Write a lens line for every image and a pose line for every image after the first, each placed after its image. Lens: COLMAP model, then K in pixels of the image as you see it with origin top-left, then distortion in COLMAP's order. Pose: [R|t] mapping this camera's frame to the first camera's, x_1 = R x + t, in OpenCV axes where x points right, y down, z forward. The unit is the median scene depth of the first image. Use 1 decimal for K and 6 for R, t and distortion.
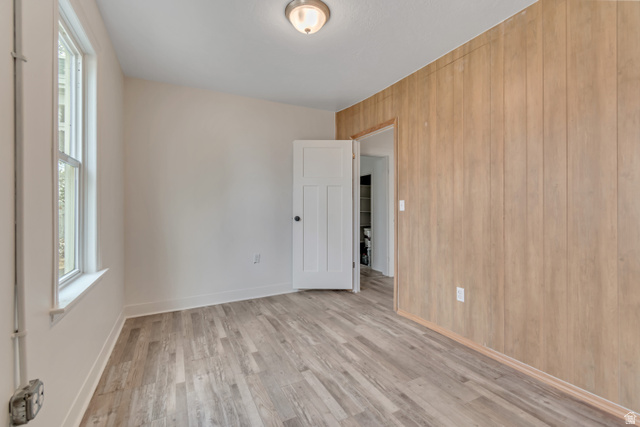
lens RADIAL K [[287.8, 0, 319.7], [0, 287.8, 211.1], [0, 0, 1]] dist [-0.000432, -0.000038]
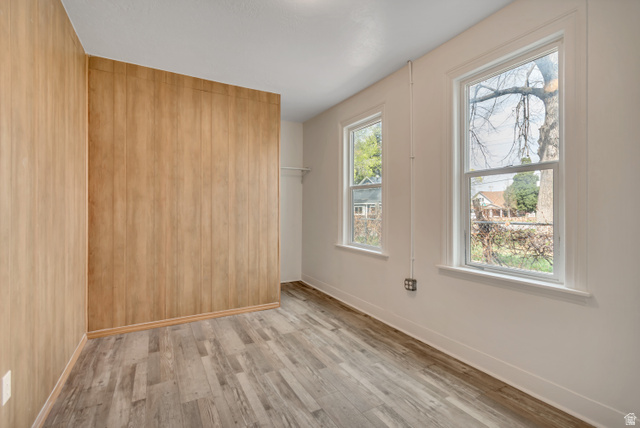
lens RADIAL K [[287.8, 0, 320.3], [0, 287.8, 211.8], [0, 0, 1]] dist [-0.000432, -0.000038]
pose [[-0.998906, 0.001356, -0.046746, -0.026516], [0.001180, 0.999992, 0.003779, -0.013079], [0.046751, 0.003720, -0.998900, 1.990600]]
